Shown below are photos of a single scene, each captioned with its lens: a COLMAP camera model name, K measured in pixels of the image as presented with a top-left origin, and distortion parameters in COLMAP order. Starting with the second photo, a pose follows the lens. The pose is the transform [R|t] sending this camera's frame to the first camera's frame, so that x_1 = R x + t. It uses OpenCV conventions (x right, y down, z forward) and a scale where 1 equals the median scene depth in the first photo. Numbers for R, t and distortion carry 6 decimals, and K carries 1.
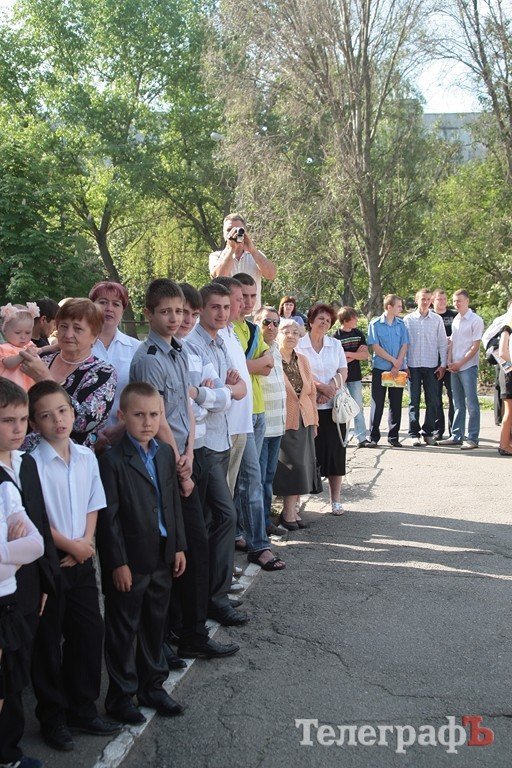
lens RADIAL K [[1057.8, 0, 256.7], [0, 1057.8, 356.9], [0, 0, 1]] dist [0.005207, 0.443274]
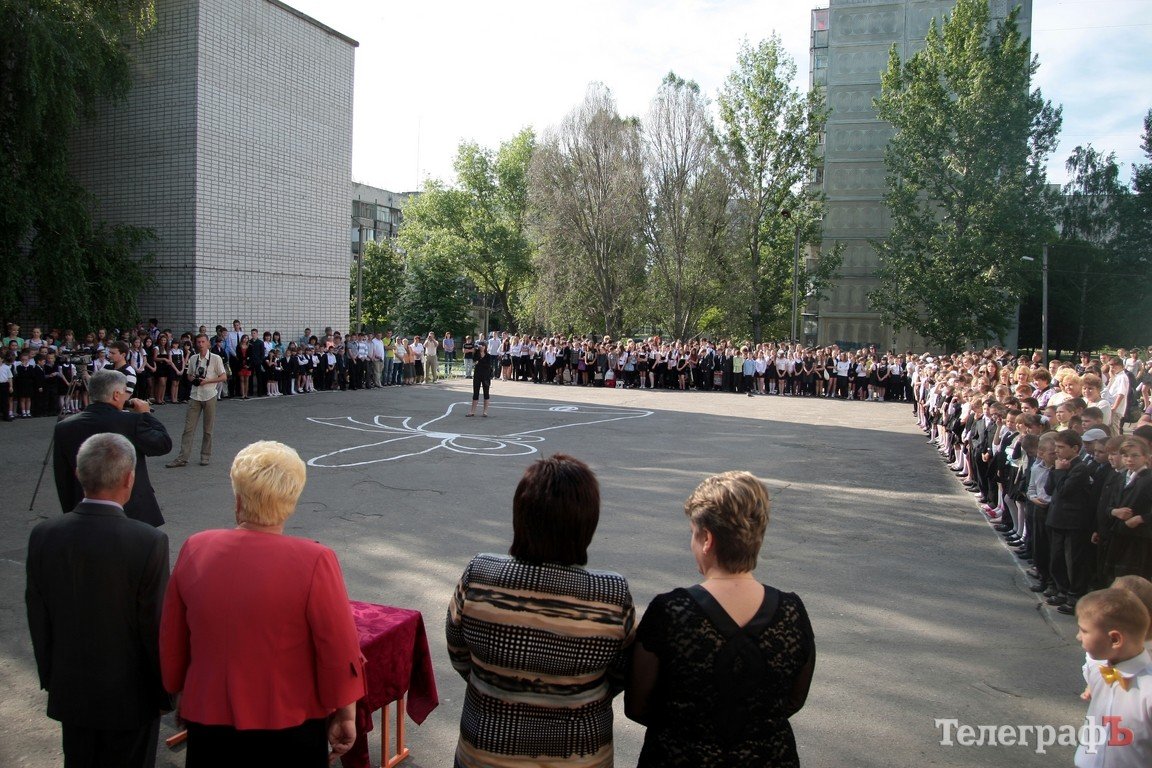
lens RADIAL K [[847.2, 0, 576.0], [0, 847.2, 384.0], [0, 0, 1]] dist [-0.114190, 0.067503]
pose [[0.985913, 0.026685, -0.165114, 0.304678], [-0.024950, 0.999610, 0.012573, 0.021422], [0.165385, -0.008276, 0.986194, -0.559489]]
